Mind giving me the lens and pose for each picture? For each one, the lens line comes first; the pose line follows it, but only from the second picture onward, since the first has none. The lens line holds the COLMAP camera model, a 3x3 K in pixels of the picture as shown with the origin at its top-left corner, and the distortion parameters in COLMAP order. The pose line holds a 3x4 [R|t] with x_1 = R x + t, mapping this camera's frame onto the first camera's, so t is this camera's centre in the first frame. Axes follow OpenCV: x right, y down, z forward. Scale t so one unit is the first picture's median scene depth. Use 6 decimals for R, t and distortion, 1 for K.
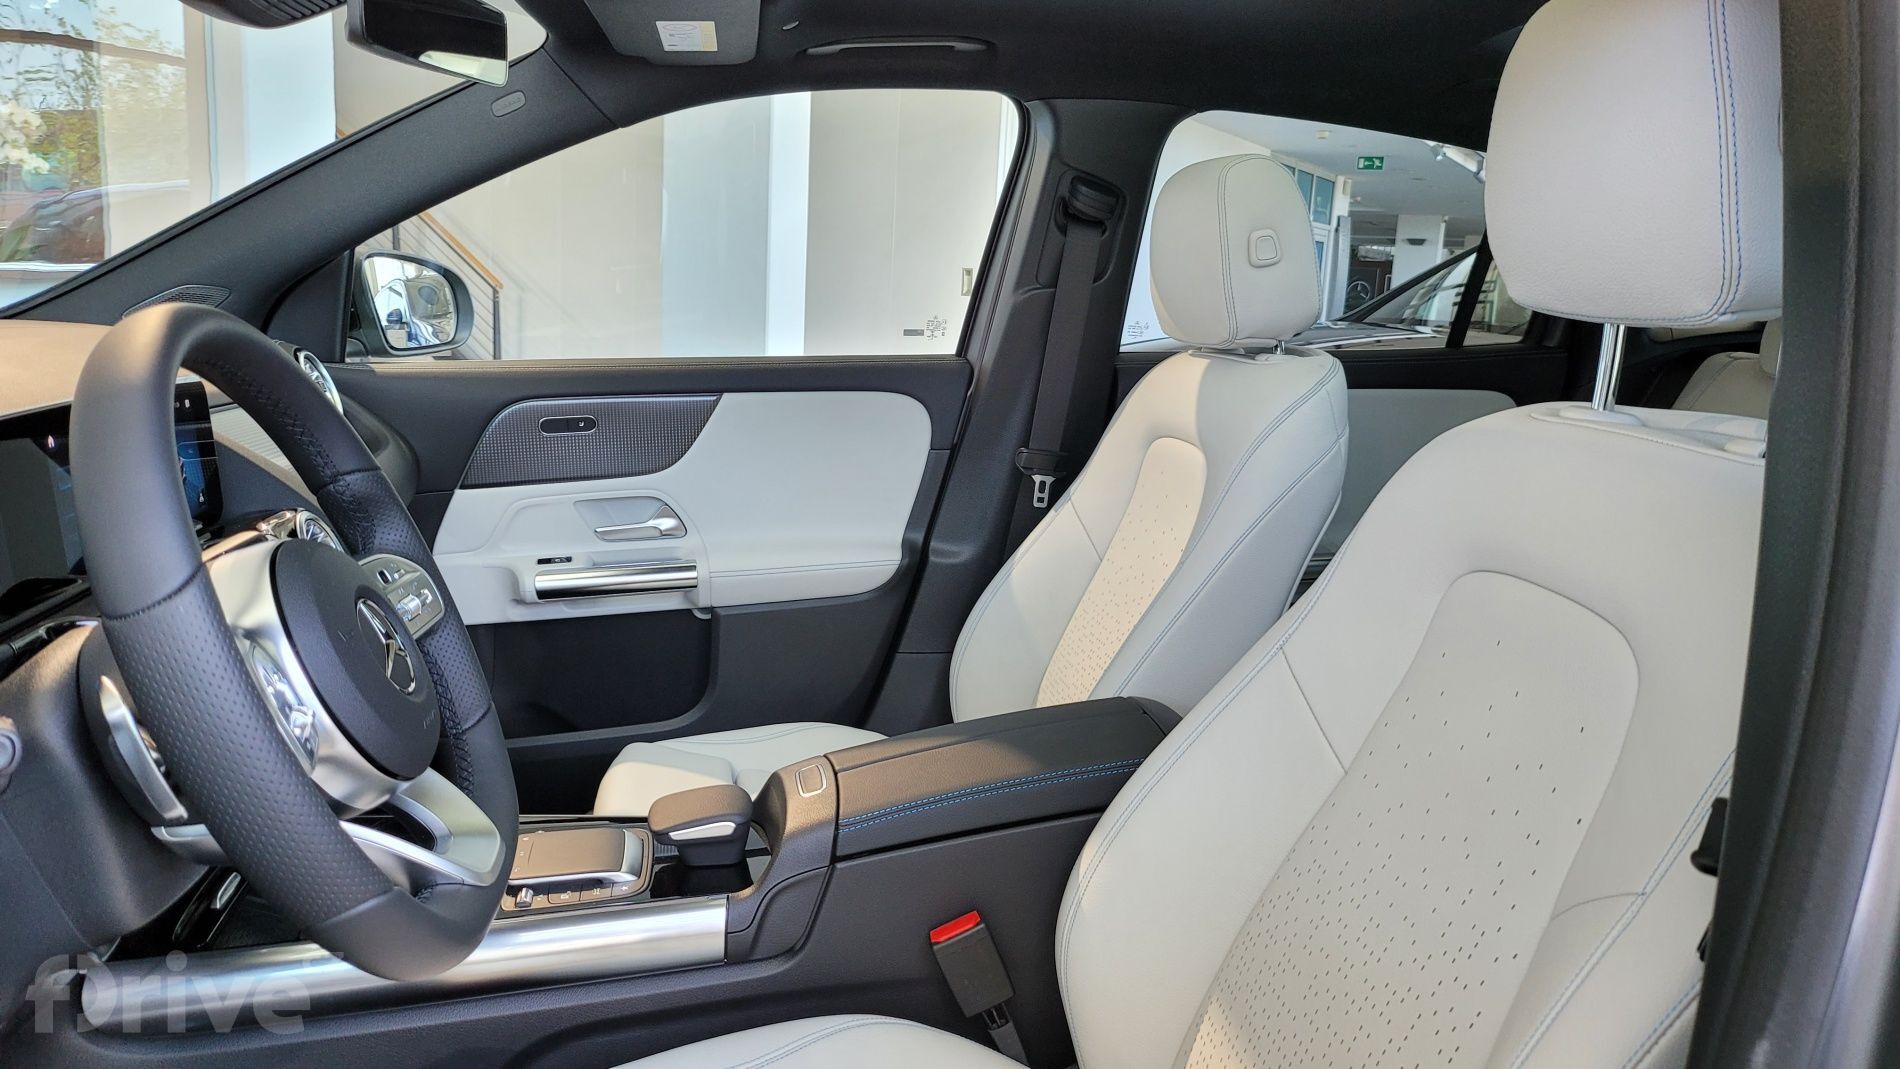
lens RADIAL K [[1281.7, 0, 941.3], [0, 1281.7, 535.5], [0, 0, 1]] dist [0.016512, -0.004526]
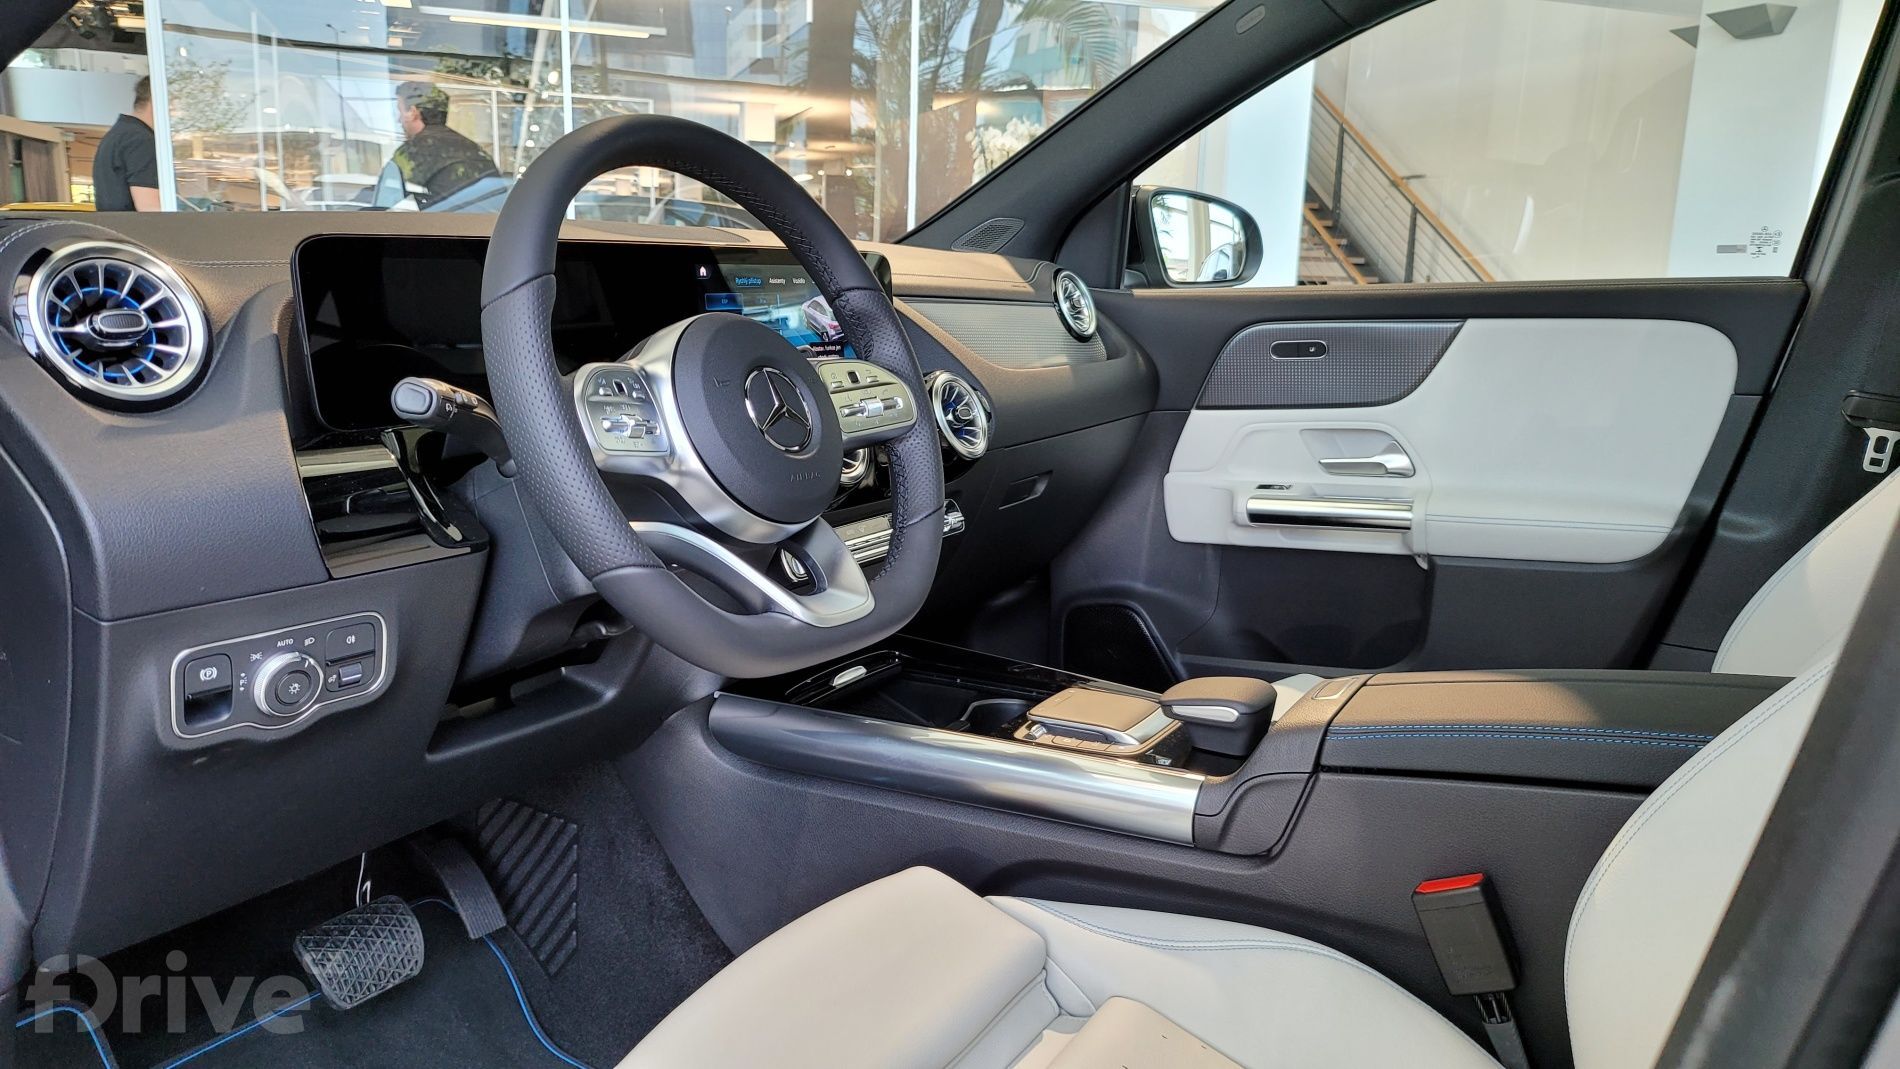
lens RADIAL K [[1281.7, 0, 941.3], [0, 1281.7, 535.5], [0, 0, 1]] dist [0.016512, -0.004526]
pose [[0.748431, 0.116308, -0.652934, 0.165485], [-0.119538, 0.992036, 0.039691, 0.049652], [0.652351, 0.048345, 0.756374, 0.078805]]
